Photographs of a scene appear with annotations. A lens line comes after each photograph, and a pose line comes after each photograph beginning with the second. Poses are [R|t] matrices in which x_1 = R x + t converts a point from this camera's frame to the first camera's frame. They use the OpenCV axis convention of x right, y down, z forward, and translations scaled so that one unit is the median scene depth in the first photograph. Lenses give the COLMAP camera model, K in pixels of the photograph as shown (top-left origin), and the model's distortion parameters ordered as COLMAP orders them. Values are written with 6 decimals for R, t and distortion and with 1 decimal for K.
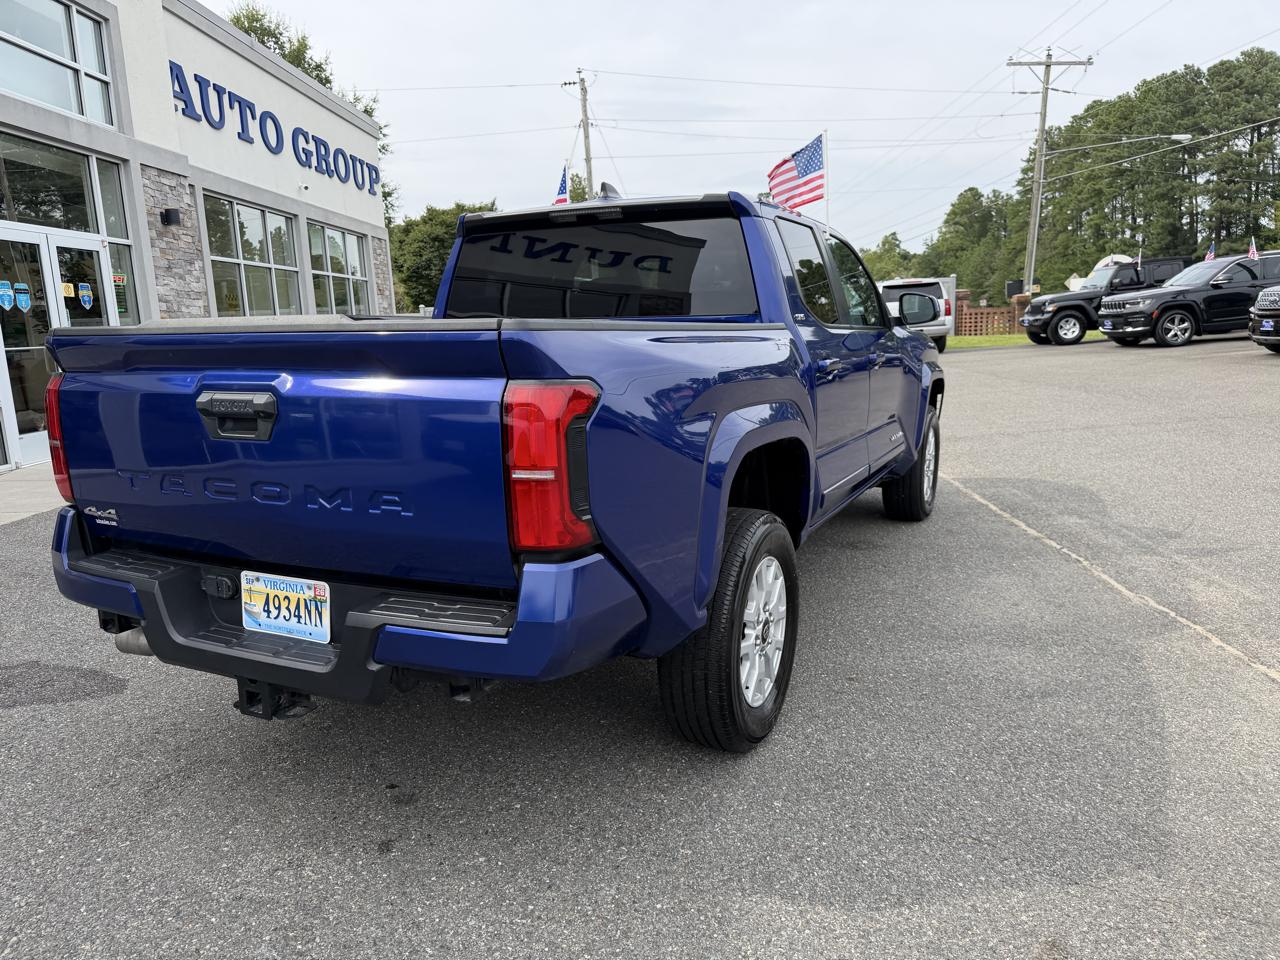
lens RADIAL K [[915.8, 0, 636.5], [0, 915.8, 488.0], [0, 0, 1]] dist [0.017585, -0.022629]
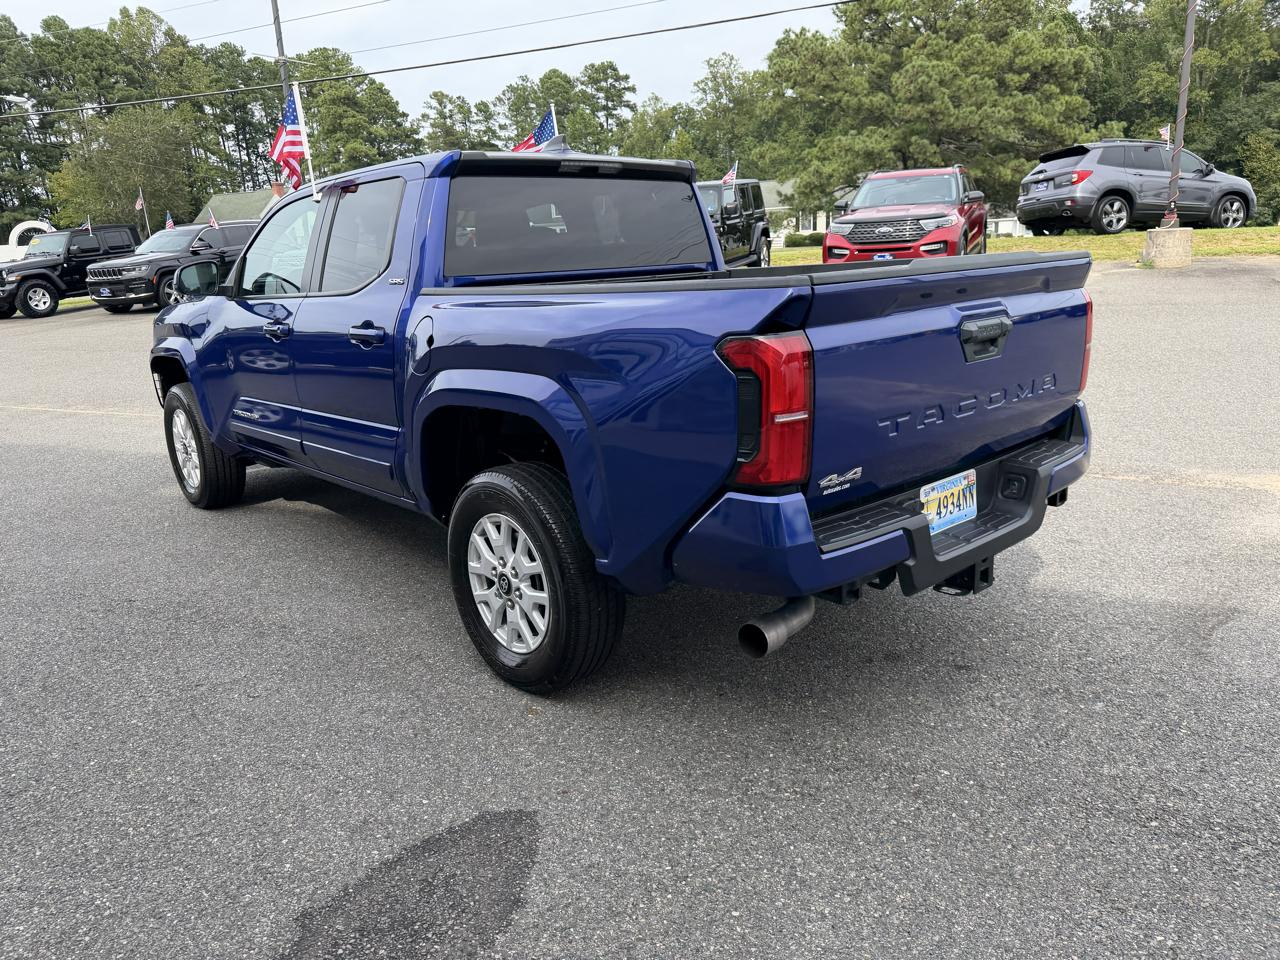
lens RADIAL K [[916.6, 0, 631.0], [0, 916.6, 485.3], [0, 0, 1]] dist [0.008543, -0.012573]
pose [[0.385501, -0.229225, 0.893781, -0.388779], [0.203670, 0.965898, 0.159874, -0.040751], [-0.899948, 0.120405, 0.419041, 0.210626]]
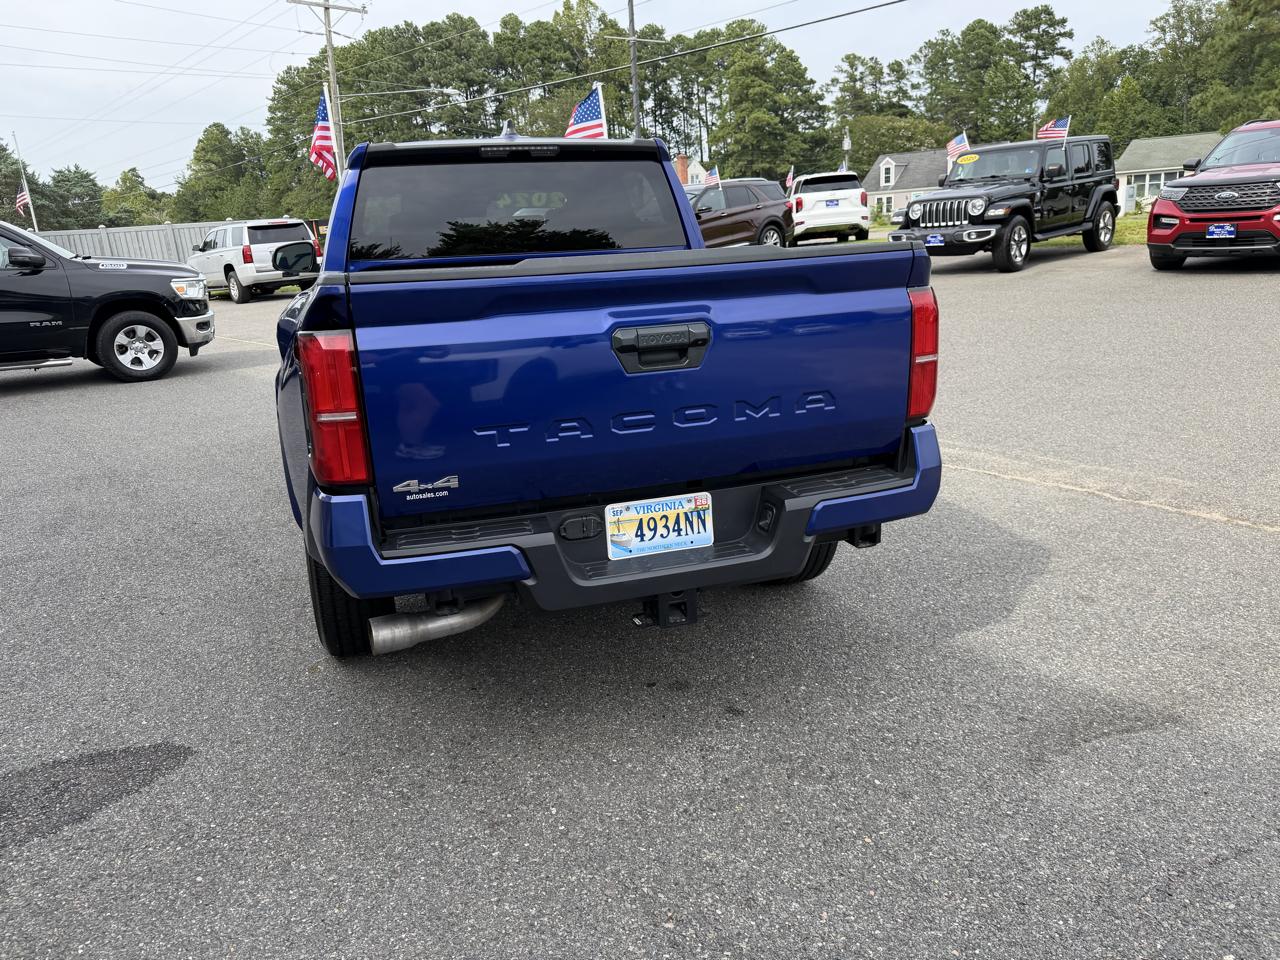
lens RADIAL K [[911.2, 0, 630.1], [0, 911.2, 491.0], [0, 0, 1]] dist [0.020270, -0.023492]
pose [[0.730913, -0.199720, 0.652594, -0.266533], [0.157509, 0.979772, 0.123438, -0.011817], [-0.664046, 0.012567, 0.747586, 0.053763]]
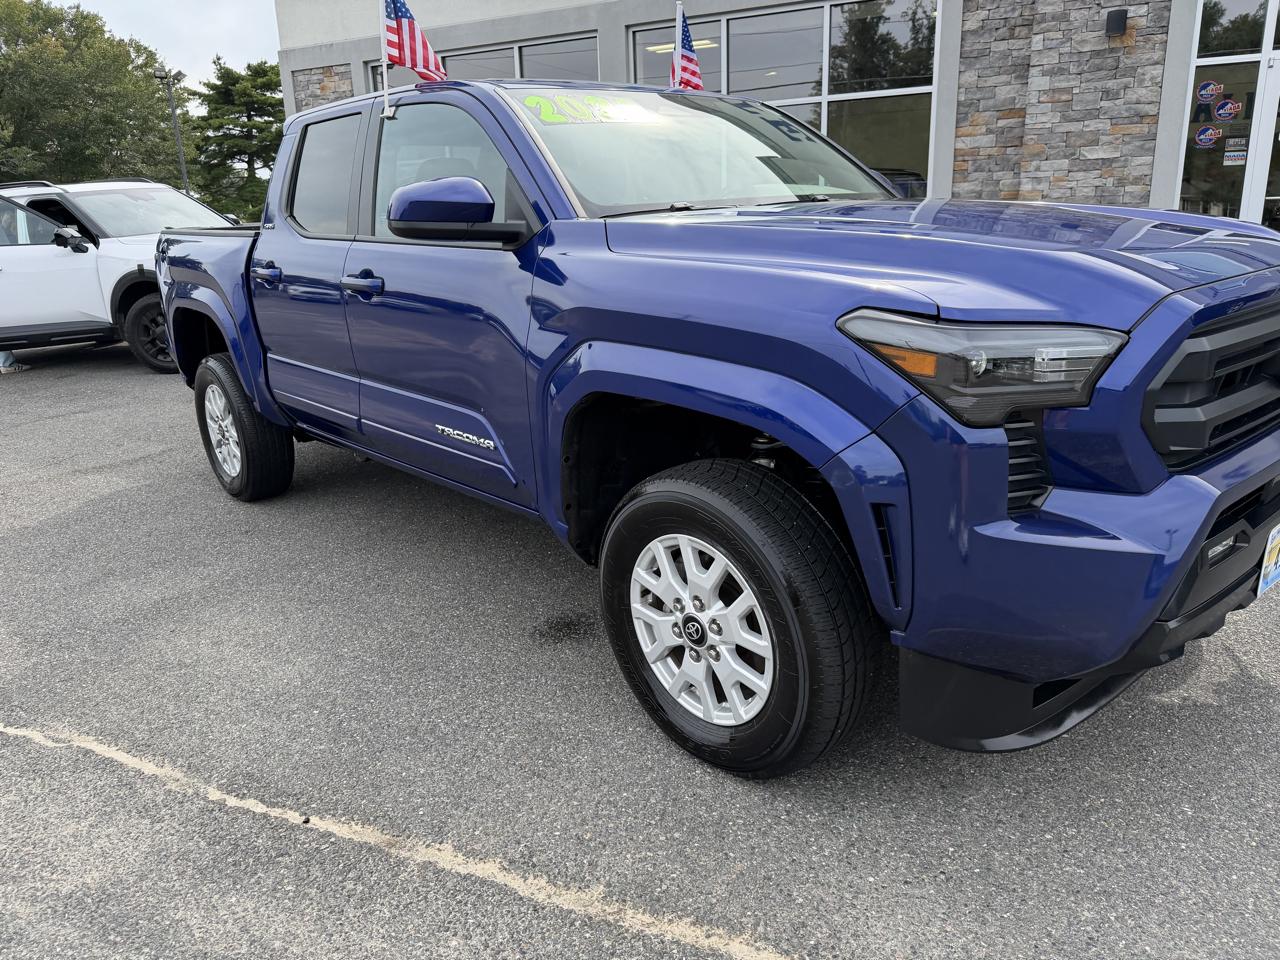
lens RADIAL K [[915.8, 0, 636.5], [0, 915.8, 488.0], [0, 0, 1]] dist [0.017585, -0.022629]
pose [[-0.388199, 0.303628, -0.870122, 0.388863], [-0.113595, 0.921202, 0.372132, -0.131176], [0.914548, 0.243303, -0.323119, 0.666535]]
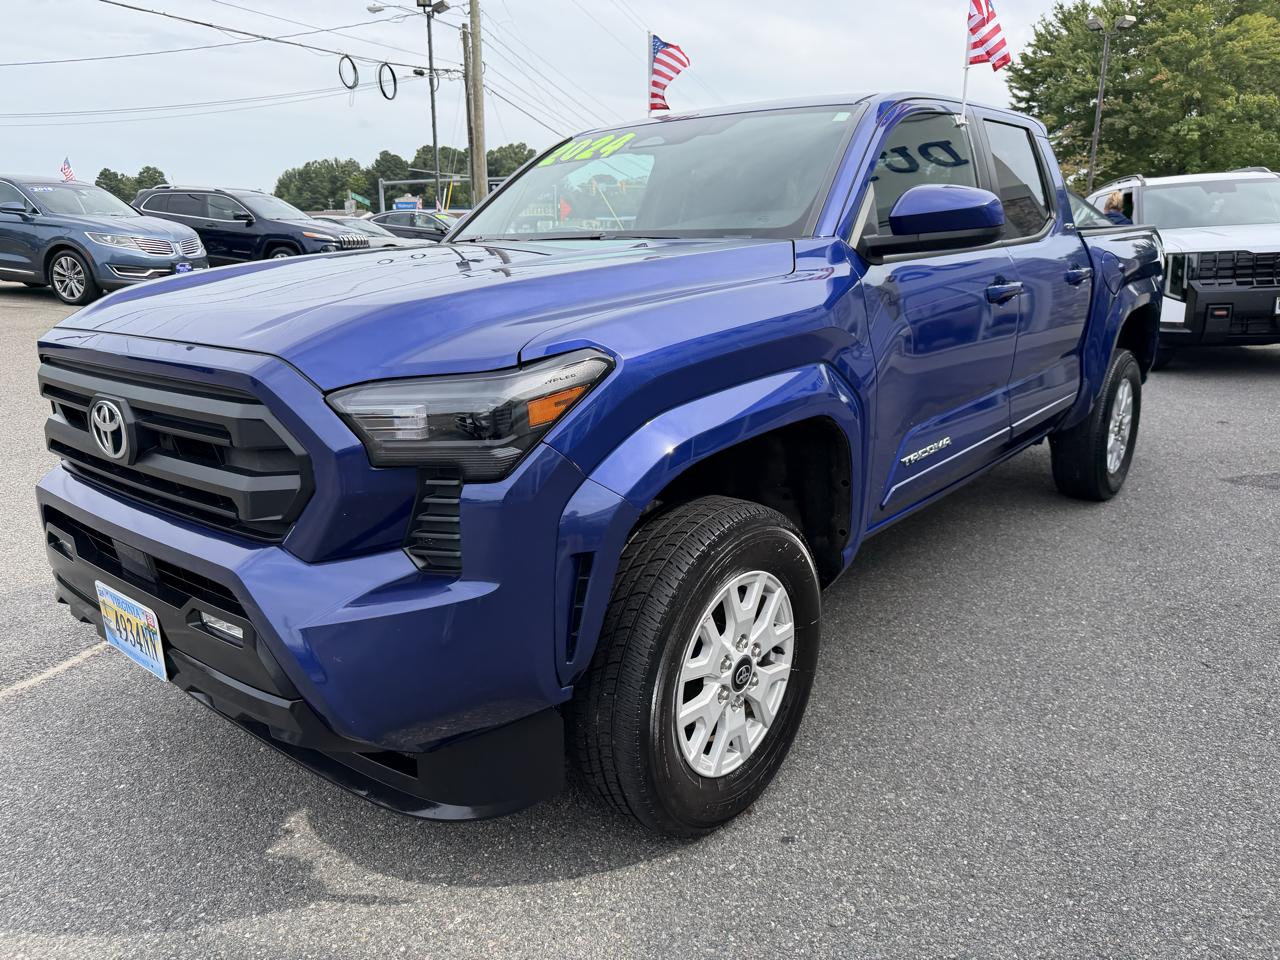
lens RADIAL K [[916.3, 0, 639.7], [0, 916.3, 485.8], [0, 0, 1]] dist [0.000762, -0.003174]
pose [[-0.969679, -0.027400, 0.242841, -0.007447], [0.080152, 0.903071, 0.421947, -0.160319], [-0.230864, 0.428617, -0.873493, 0.874259]]
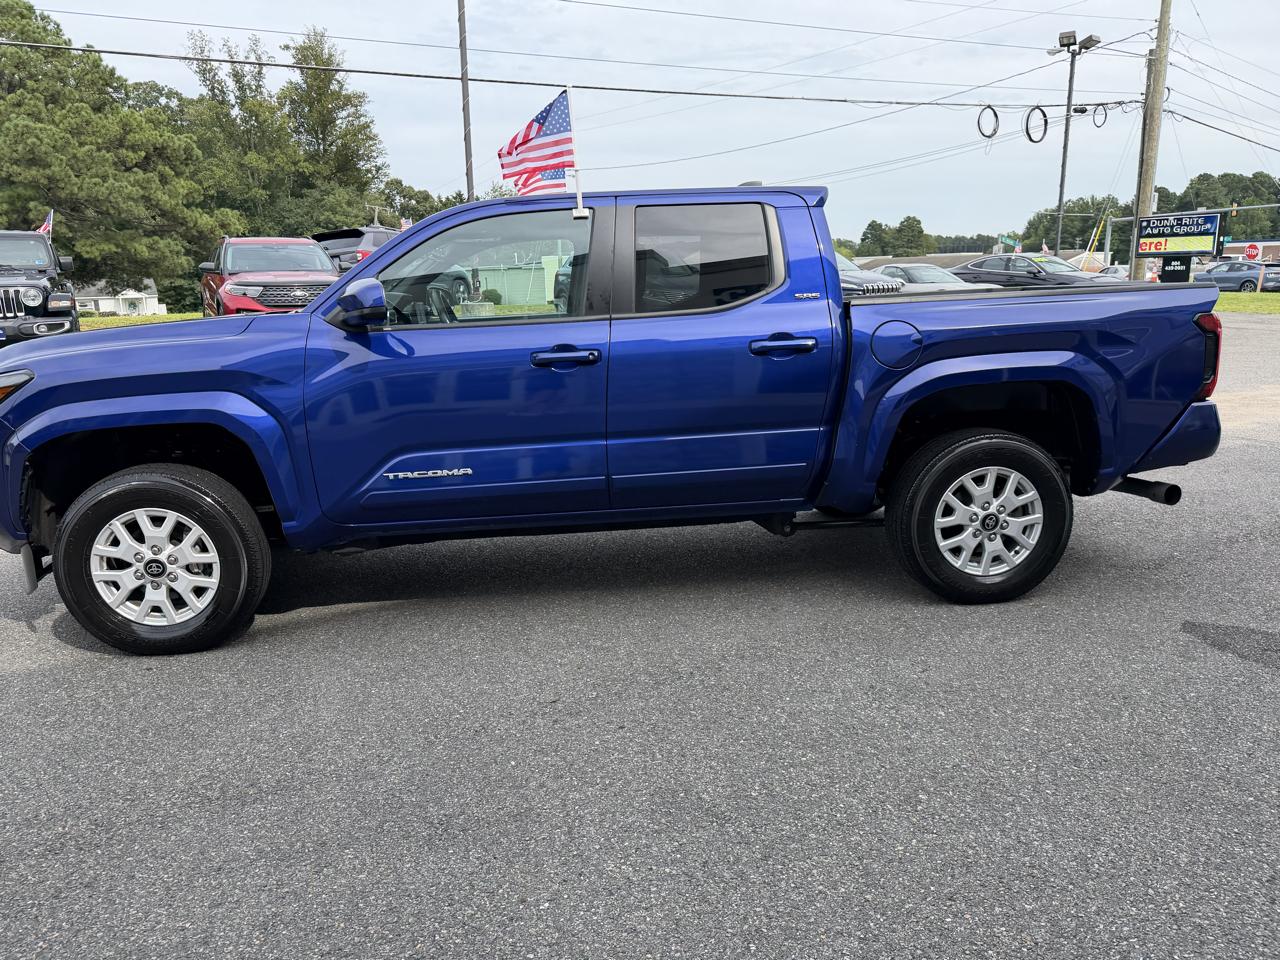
lens RADIAL K [[914.8, 0, 640.0], [0, 914.8, 480.0], [0, 0, 1]] dist [0.018833, -0.020676]
pose [[-0.527545, -0.134642, 0.838790, -0.390057], [0.190405, 0.943501, 0.271203, -0.124963], [-0.827914, 0.302782, -0.472103, 0.702465]]
